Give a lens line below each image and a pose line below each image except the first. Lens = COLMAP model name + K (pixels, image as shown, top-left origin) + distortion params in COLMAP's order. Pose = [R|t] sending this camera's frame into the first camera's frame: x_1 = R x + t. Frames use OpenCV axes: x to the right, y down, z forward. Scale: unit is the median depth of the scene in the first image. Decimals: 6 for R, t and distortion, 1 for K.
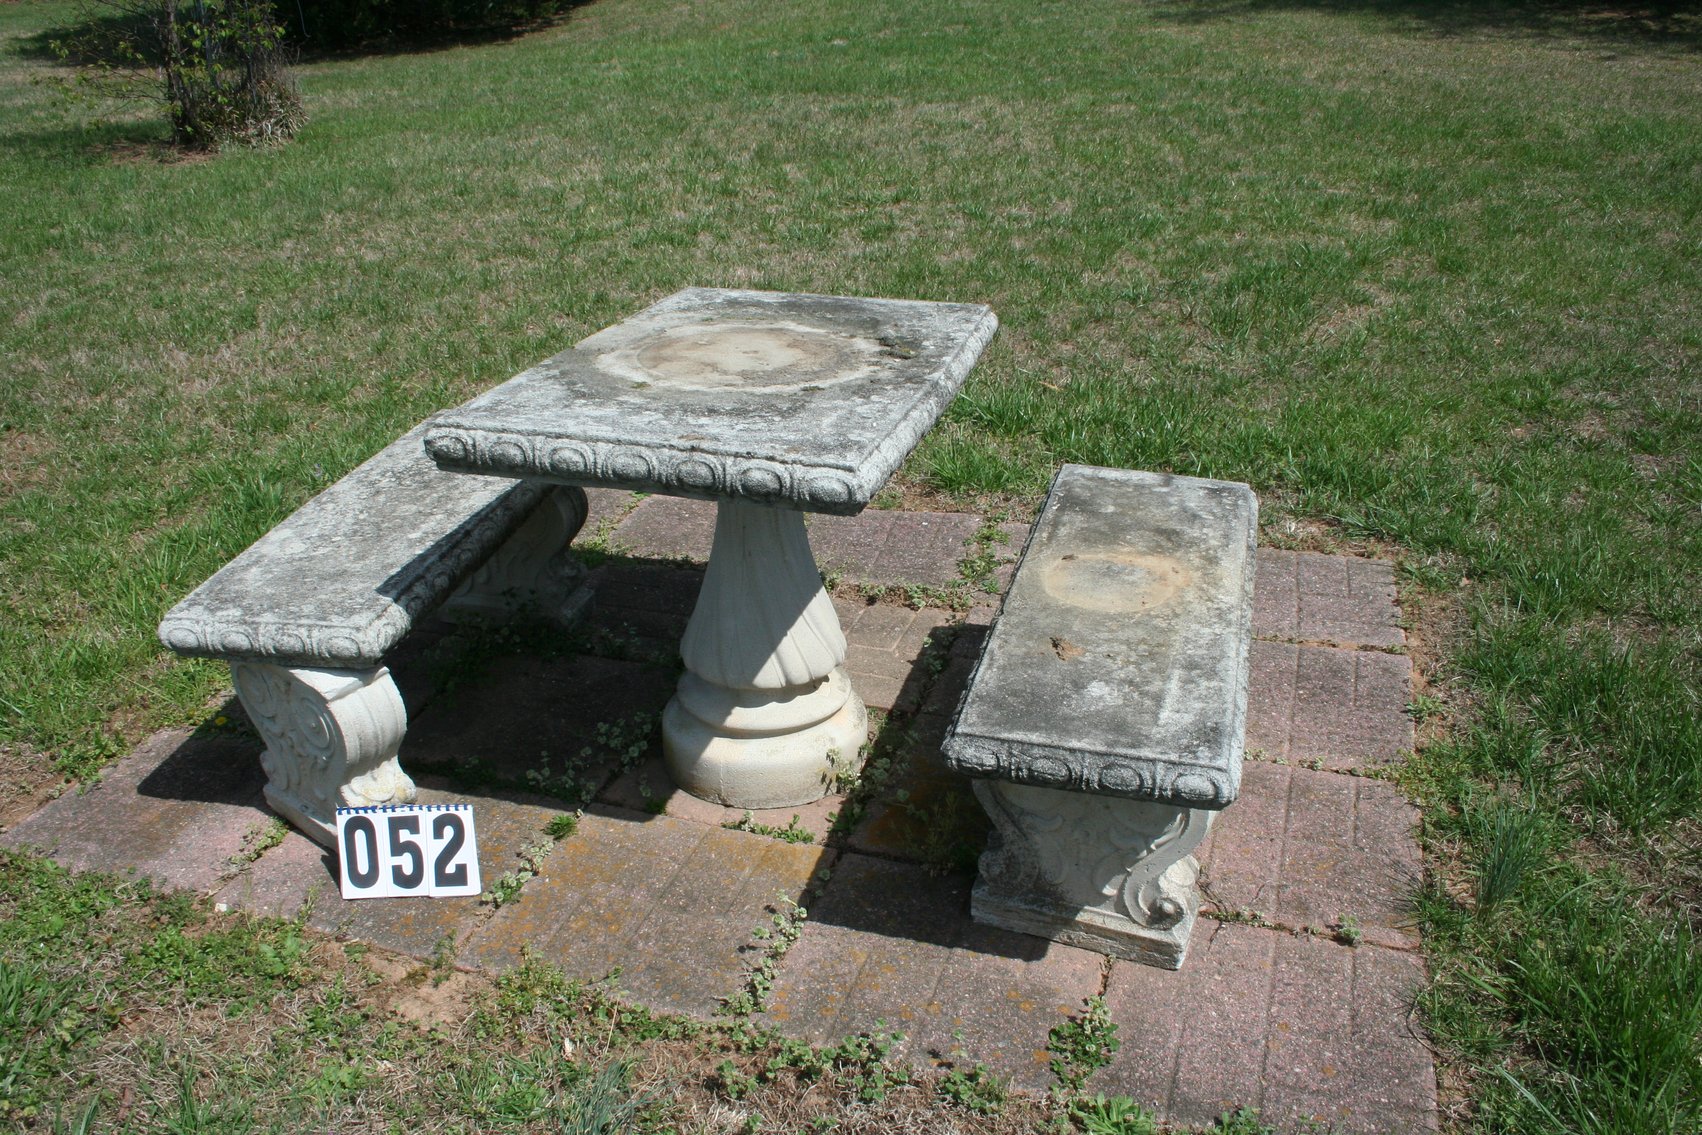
lens RADIAL K [[1419.9, 0, 845.4], [0, 1419.9, 604.7], [0, 0, 1]] dist [-0.160592, 0.136123]
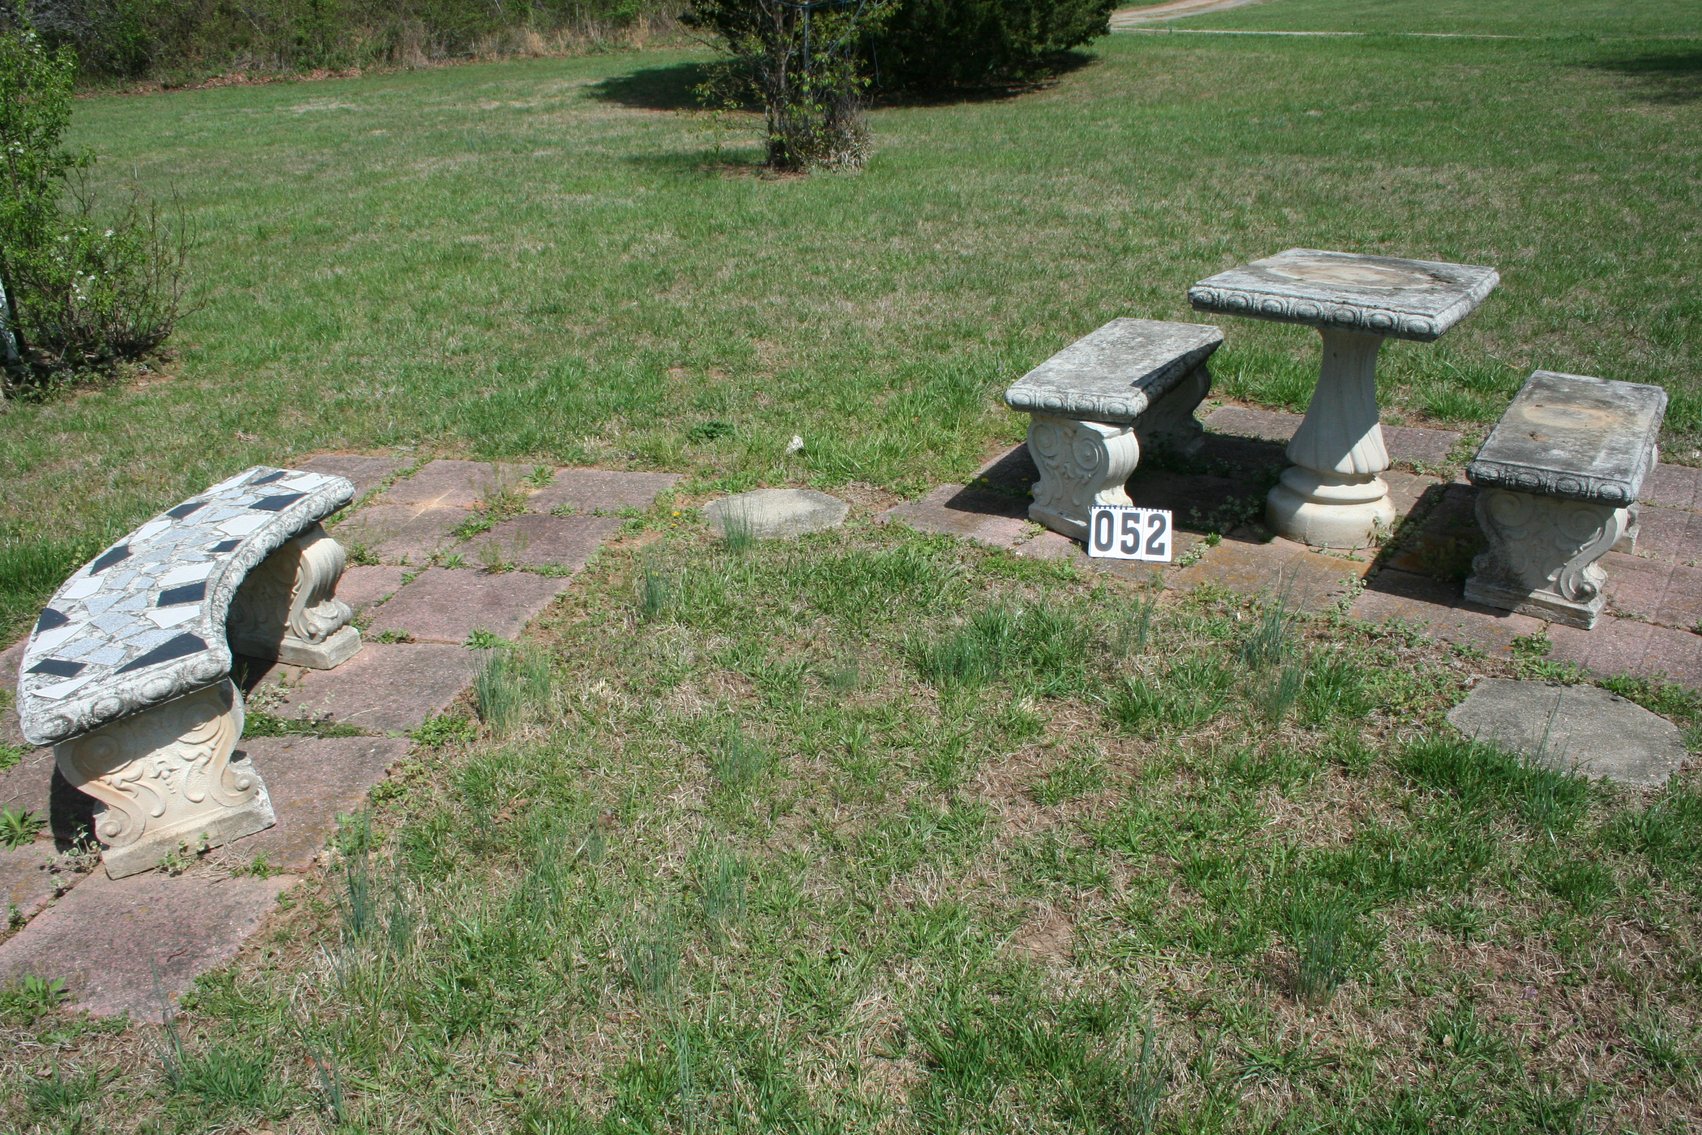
lens RADIAL K [[1419.9, 0, 845.4], [0, 1419.9, 604.7], [0, 0, 1]] dist [-0.160592, 0.136123]
pose [[0.957738, 0.110152, -0.265715, -0.159328], [-0.121721, 0.992186, -0.027419, 0.321005], [0.260619, 0.058604, 0.963662, -0.709342]]
